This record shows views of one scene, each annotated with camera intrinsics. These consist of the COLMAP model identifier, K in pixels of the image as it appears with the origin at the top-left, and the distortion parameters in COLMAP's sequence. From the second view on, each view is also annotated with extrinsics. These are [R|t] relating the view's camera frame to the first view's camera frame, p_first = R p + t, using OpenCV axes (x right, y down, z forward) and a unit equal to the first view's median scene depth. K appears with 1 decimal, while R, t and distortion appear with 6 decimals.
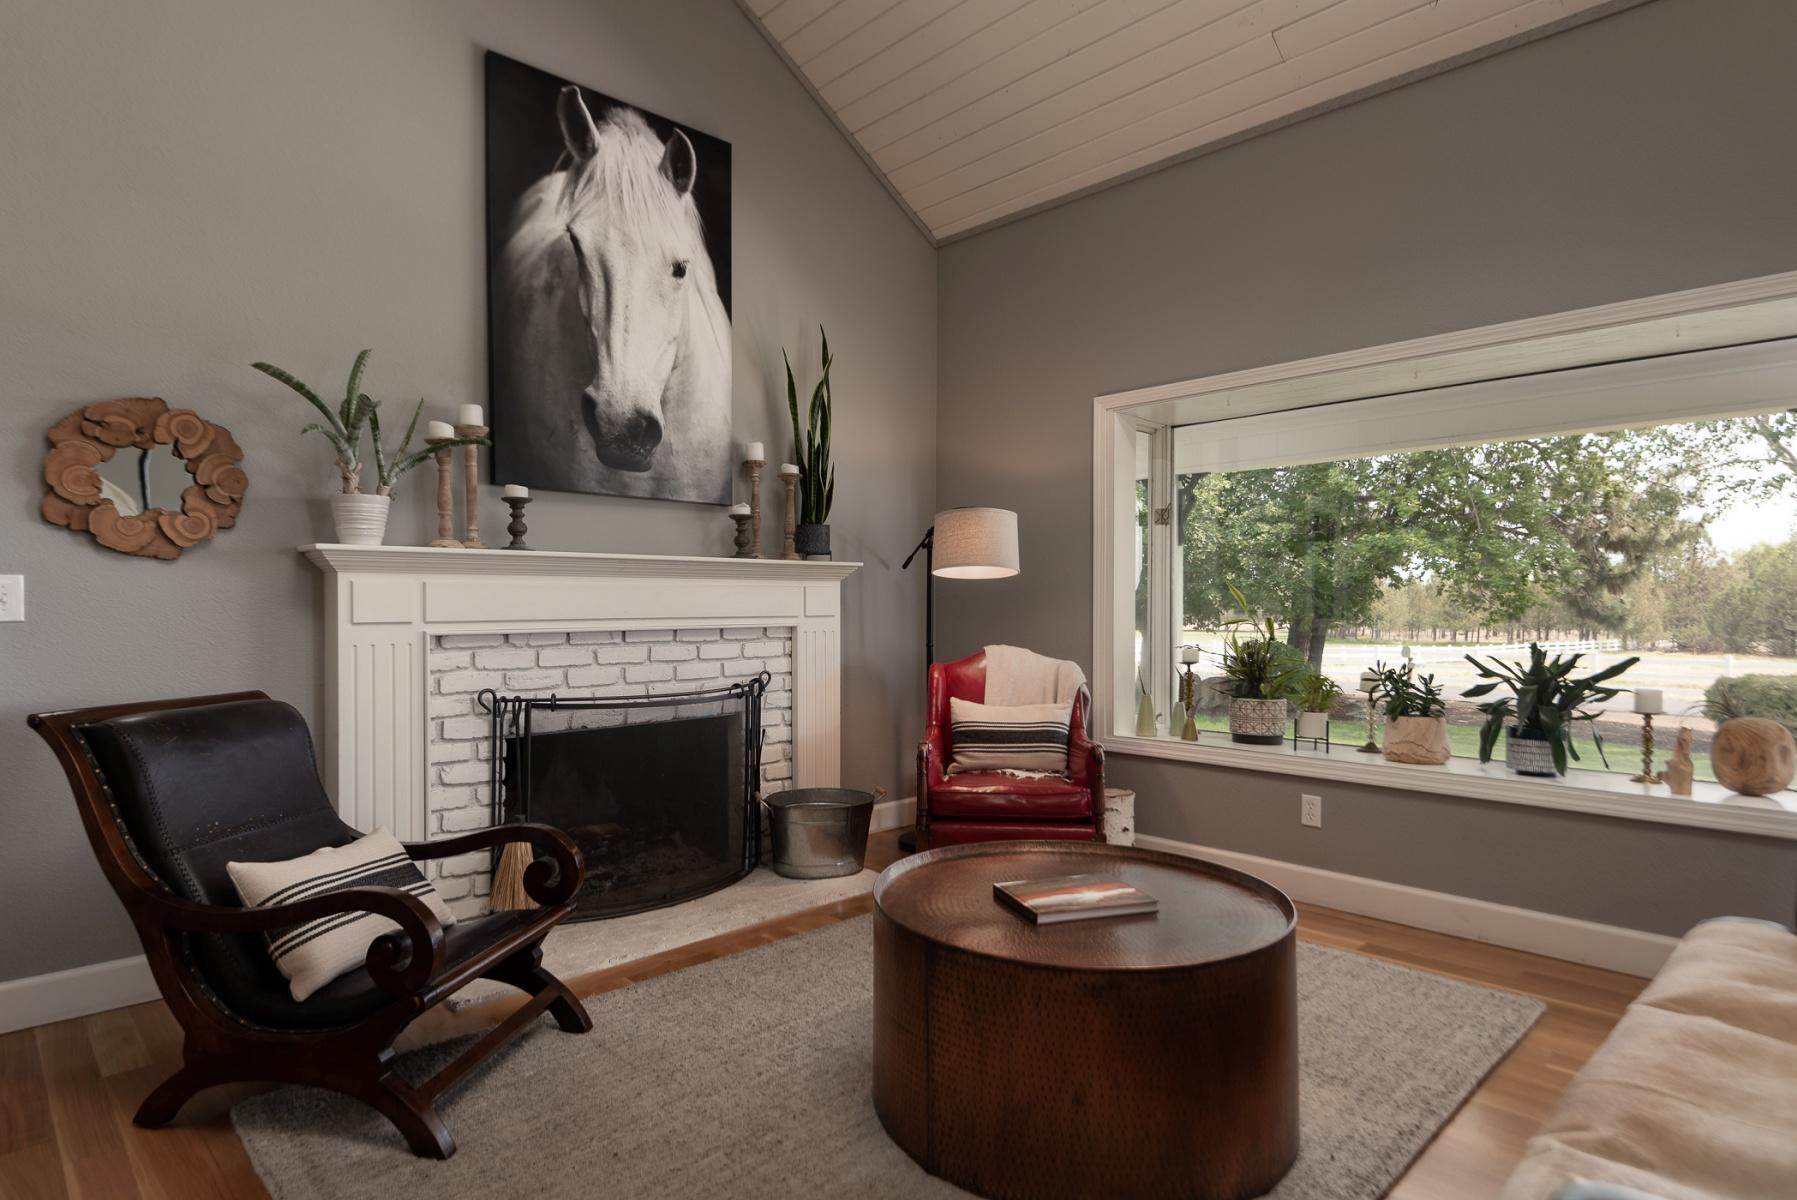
lens RADIAL K [[980.5, 0, 901.2], [0, 980.5, 618.0], [0, 0, 1]] dist [-0.002884, -0.001758]
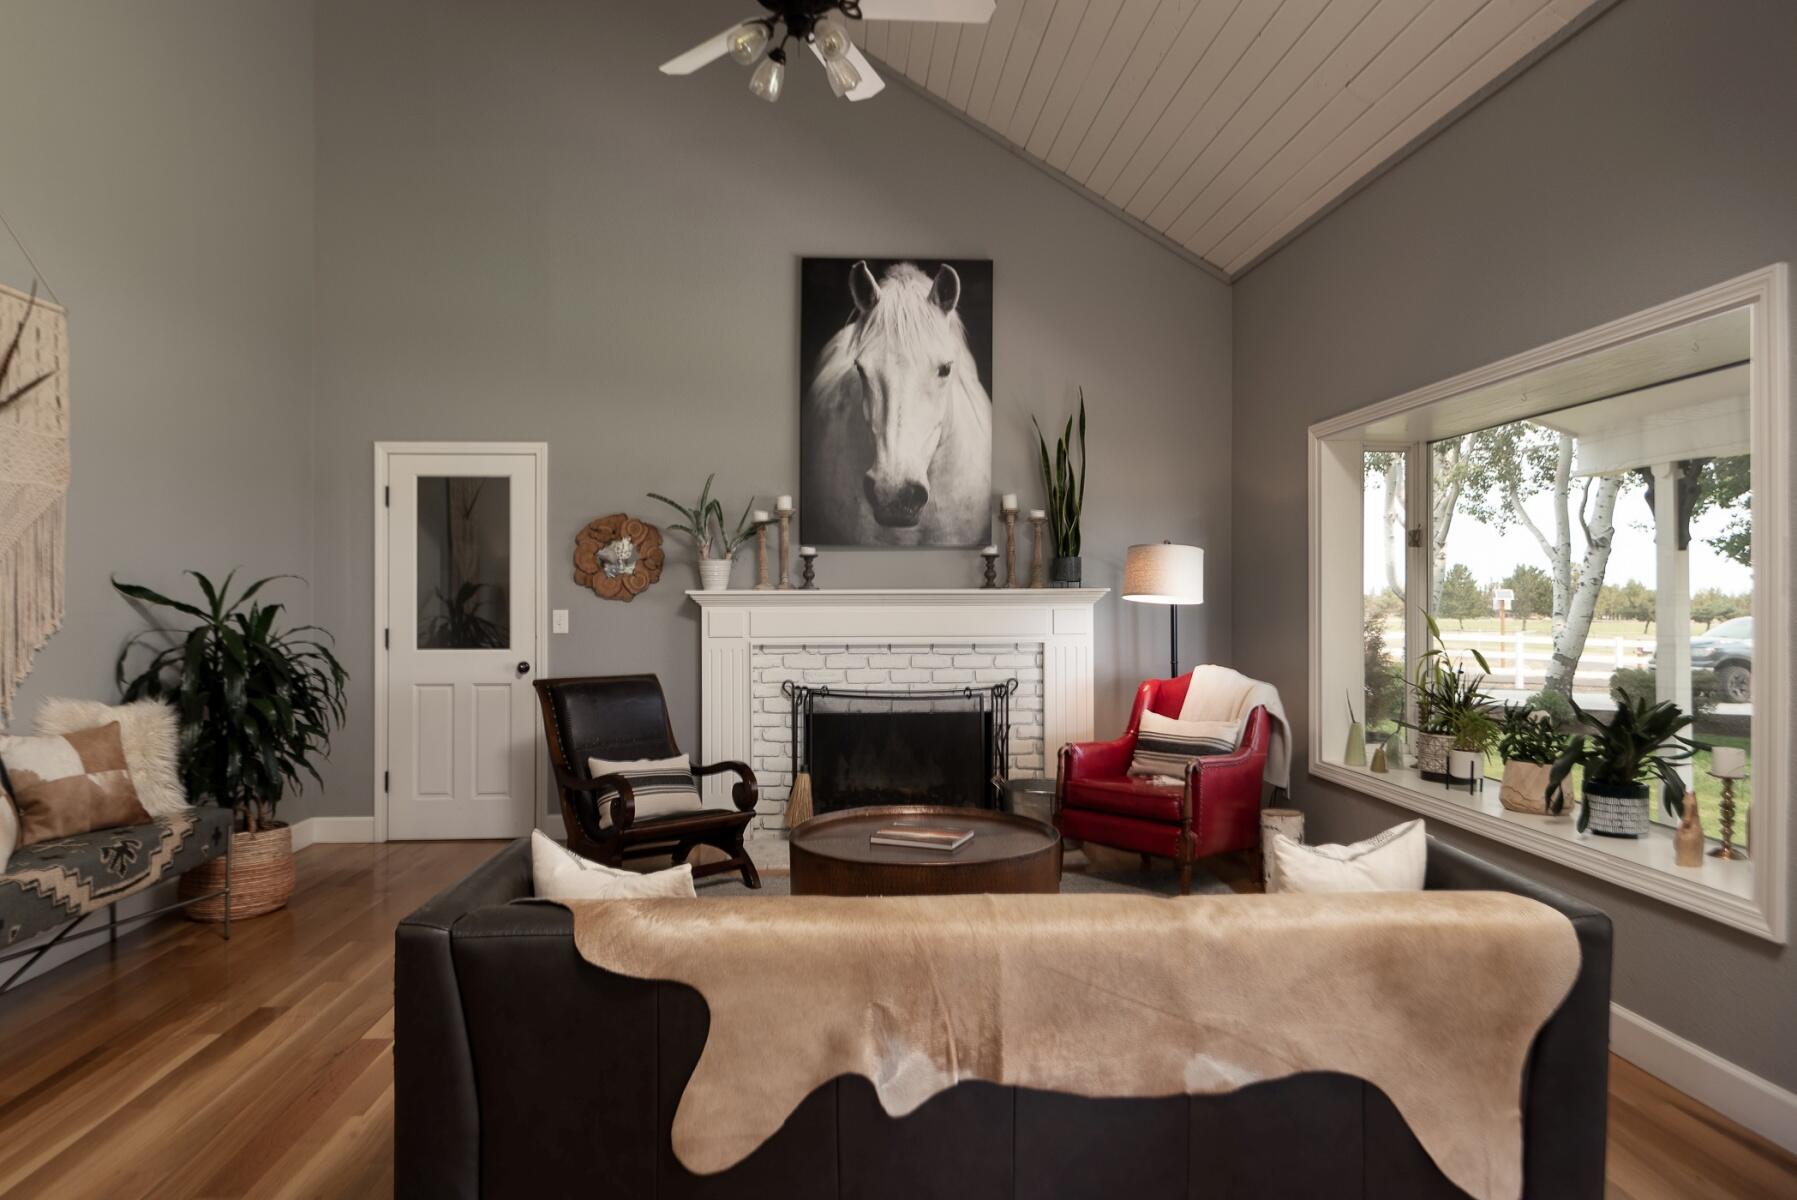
lens RADIAL K [[1200.5, 0, 895.1], [0, 1200.5, 591.9], [0, 0, 1]] dist [-0.004182, -0.002295]
pose [[0.743794, 0.003137, -0.668402, 0.854918], [-0.009326, 0.999940, -0.005685, -0.051014], [0.668344, 0.010462, 0.743779, -0.256734]]
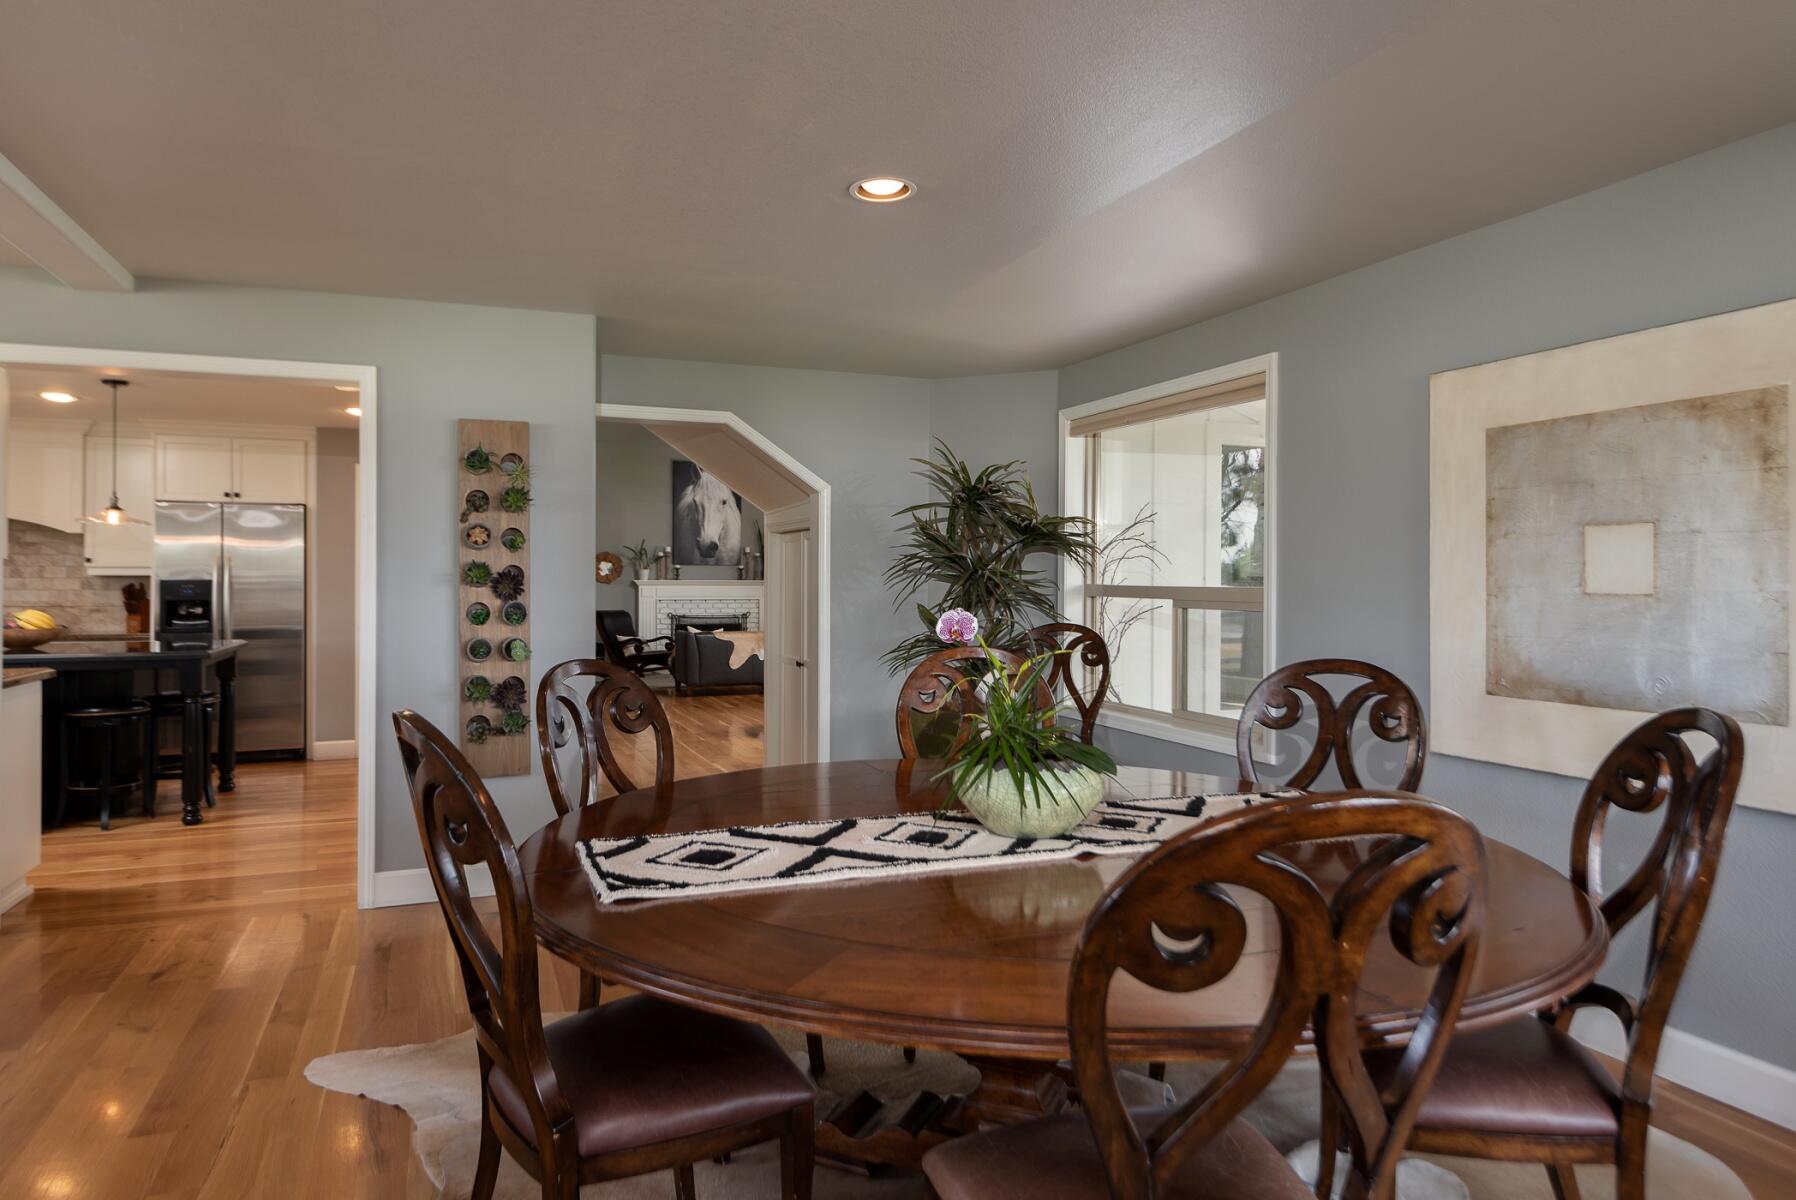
lens RADIAL K [[1199.8, 0, 893.8], [0, 1199.8, 590.7], [0, 0, 1]] dist [-0.004182, -0.002295]
pose [[0.909143, 0.007252, -0.416421, 2.390336], [-0.009675, 0.999946, -0.003708, -0.011532], [0.416372, 0.007400, 0.909164, -3.036499]]
